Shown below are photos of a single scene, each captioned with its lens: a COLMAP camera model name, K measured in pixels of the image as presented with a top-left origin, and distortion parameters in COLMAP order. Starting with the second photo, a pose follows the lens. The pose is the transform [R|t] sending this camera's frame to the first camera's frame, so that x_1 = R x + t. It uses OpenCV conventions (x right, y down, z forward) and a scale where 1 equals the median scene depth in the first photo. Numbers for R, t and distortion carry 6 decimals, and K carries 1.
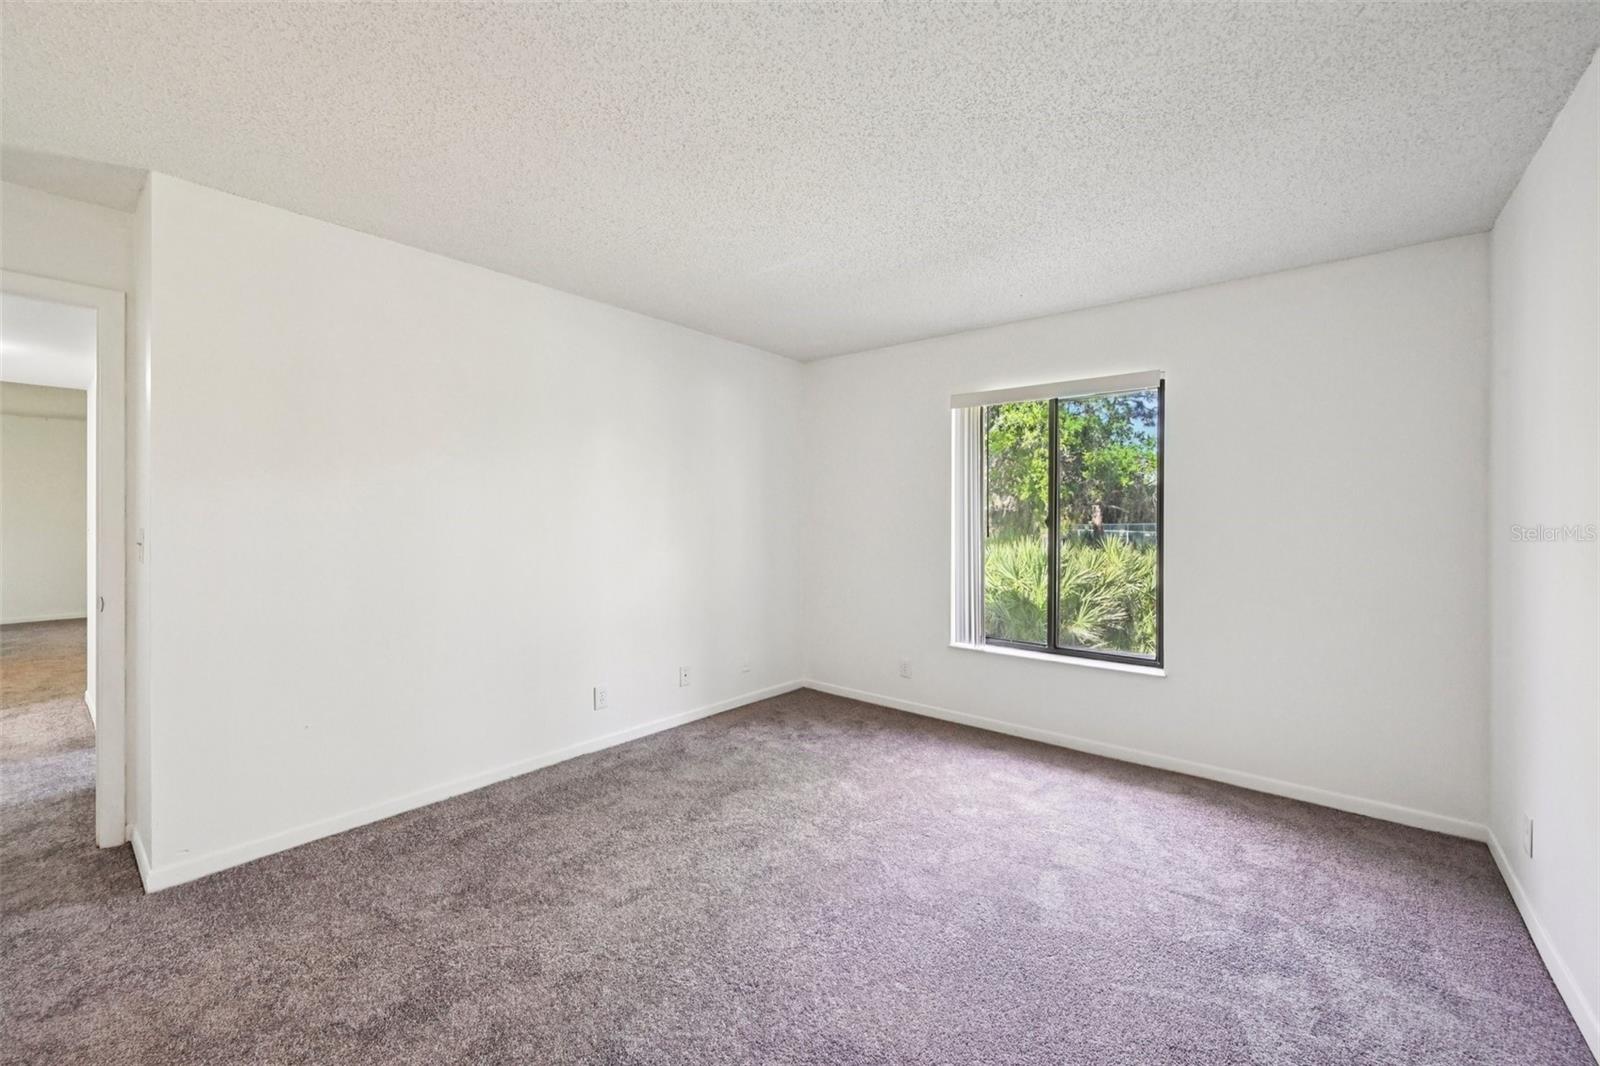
lens RADIAL K [[644.3, 0, 801.1], [0, 644.3, 528.9], [0, 0, 1]] dist [0.000202, 0.000183]
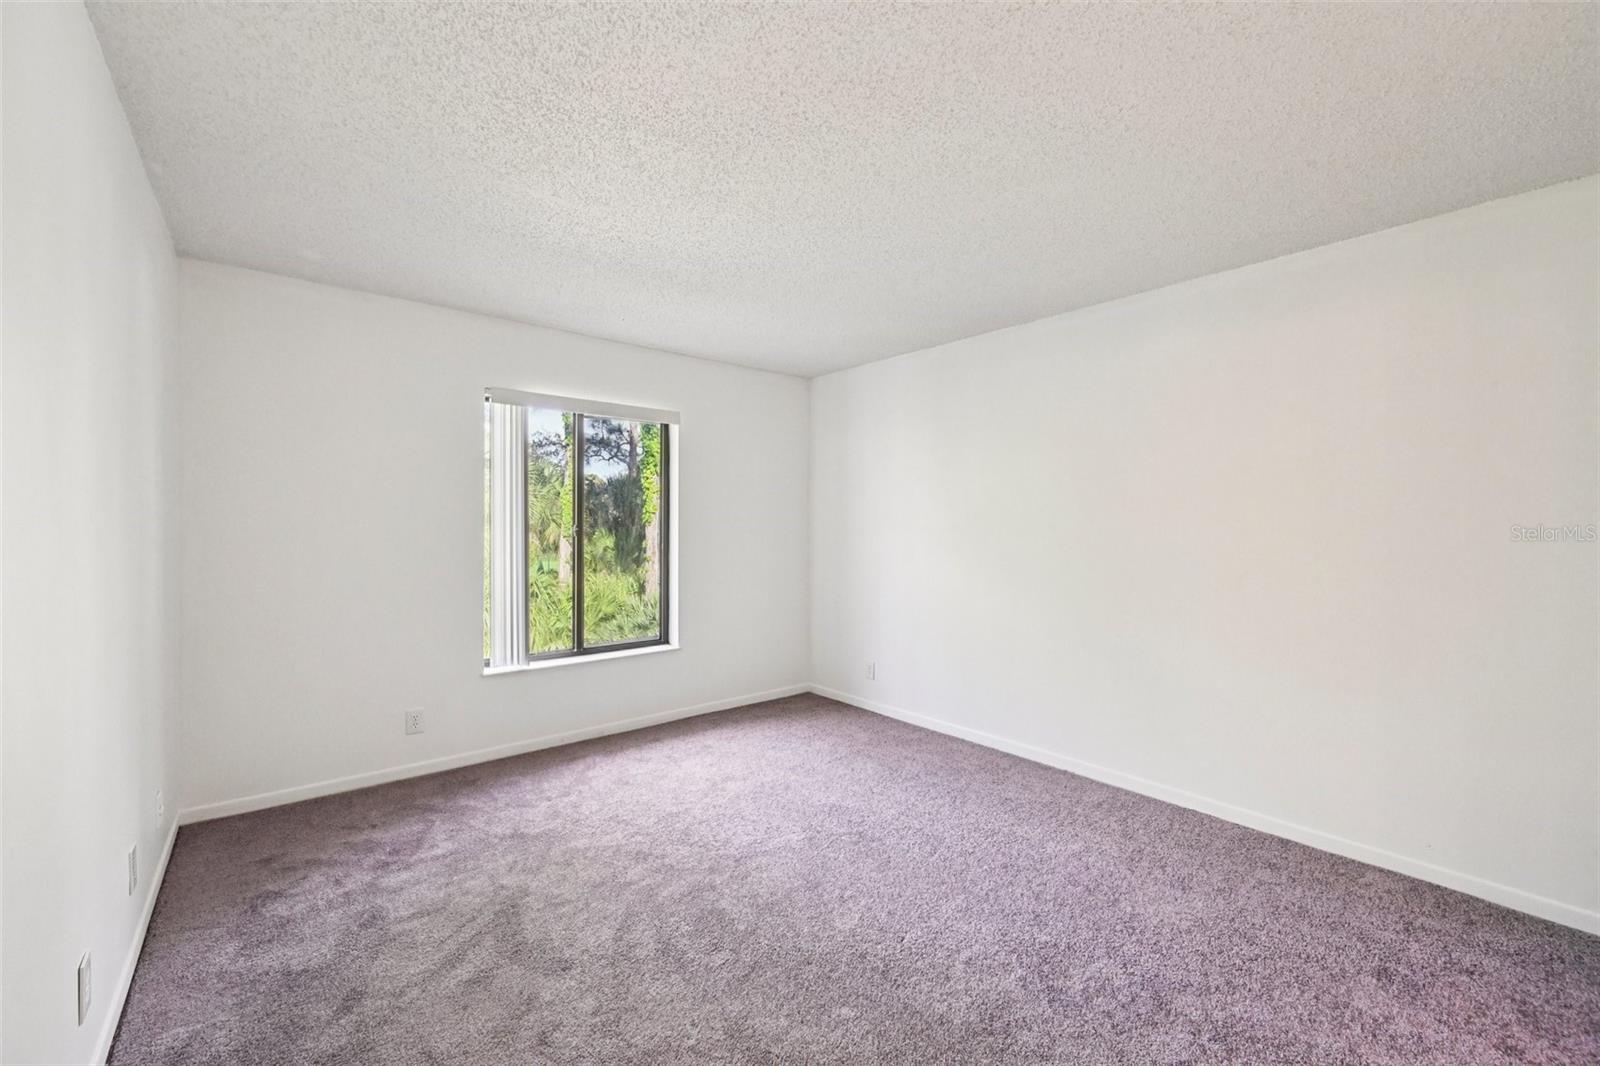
lens RADIAL K [[644.3, 0, 801.3], [0, 644.3, 527.4], [0, 0, 1]] dist [0.000202, 0.000183]
pose [[0.174608, -0.008984, 0.984597, -0.624366], [0.013564, 0.999885, 0.006718, -0.018732], [-0.984545, 0.012182, 0.174709, 0.488387]]
